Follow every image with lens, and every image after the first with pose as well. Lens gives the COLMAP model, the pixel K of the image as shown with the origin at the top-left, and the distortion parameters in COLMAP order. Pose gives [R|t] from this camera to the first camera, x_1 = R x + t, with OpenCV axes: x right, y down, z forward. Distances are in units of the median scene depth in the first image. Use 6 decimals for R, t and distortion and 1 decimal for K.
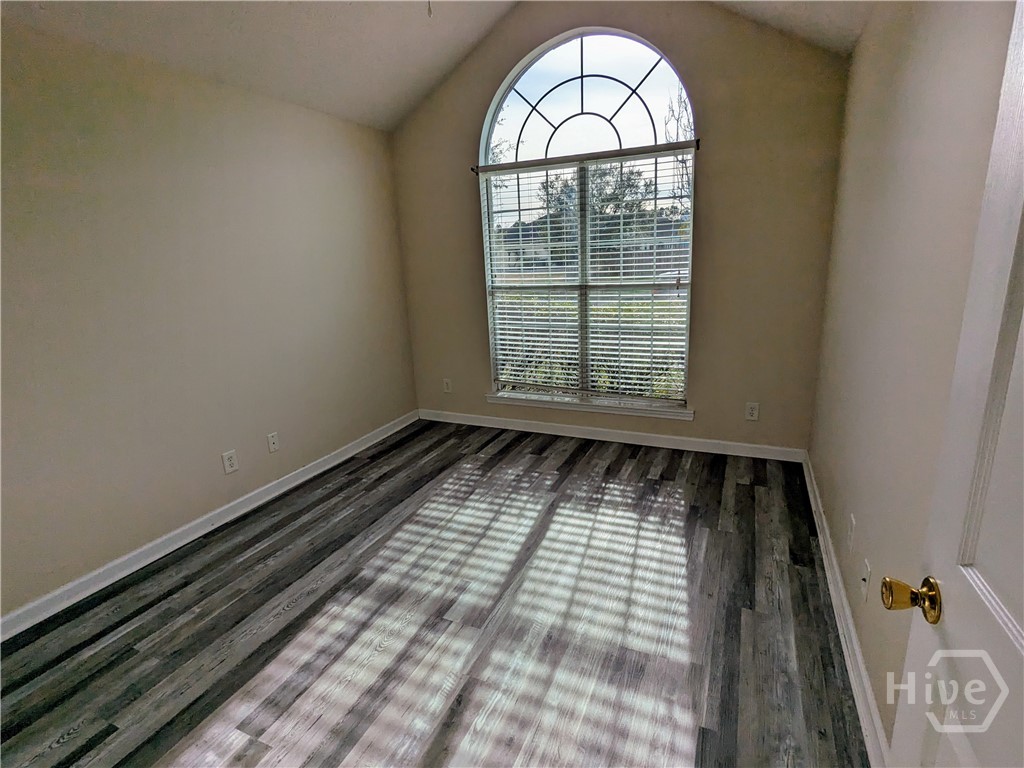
lens RADIAL K [[487.6, 0, 517.1], [0, 487.6, 385.7], [0, 0, 1]] dist [-0.003010, 0.003178]
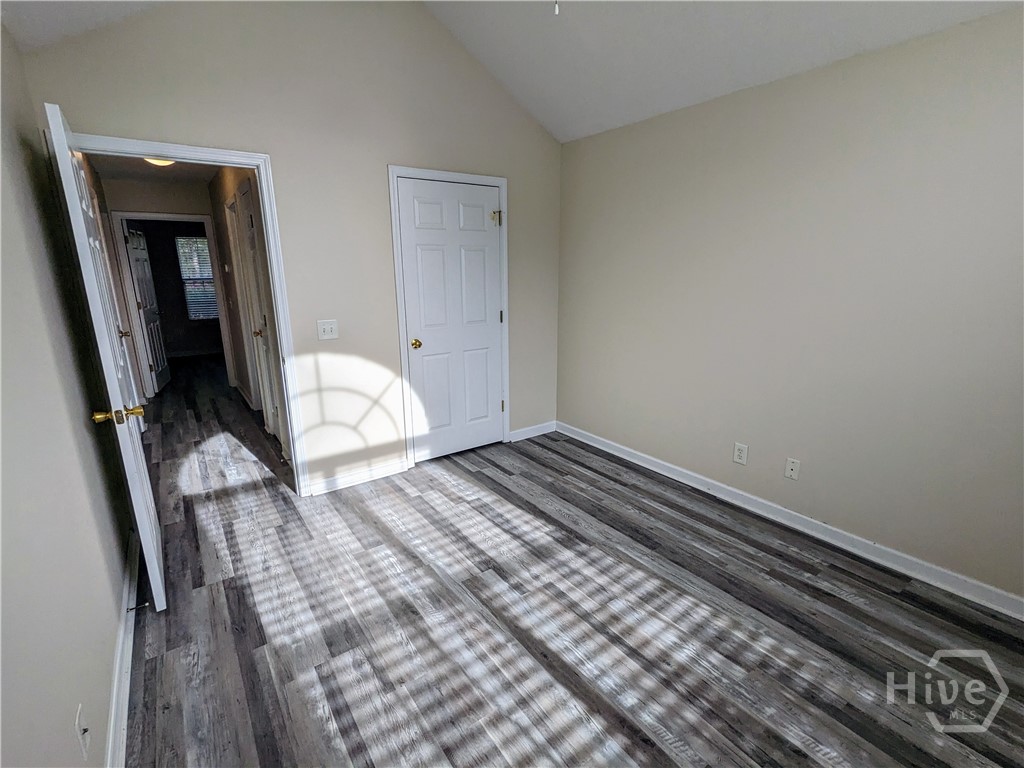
lens RADIAL K [[487.6, 0, 517.5], [0, 487.6, 382.6], [0, 0, 1]] dist [-0.003010, 0.003178]
pose [[-0.487439, 0.254744, -0.835170, 0.630931], [-0.199732, 0.898604, 0.390664, -0.382210], [0.850006, 0.357235, -0.387134, 1.197989]]
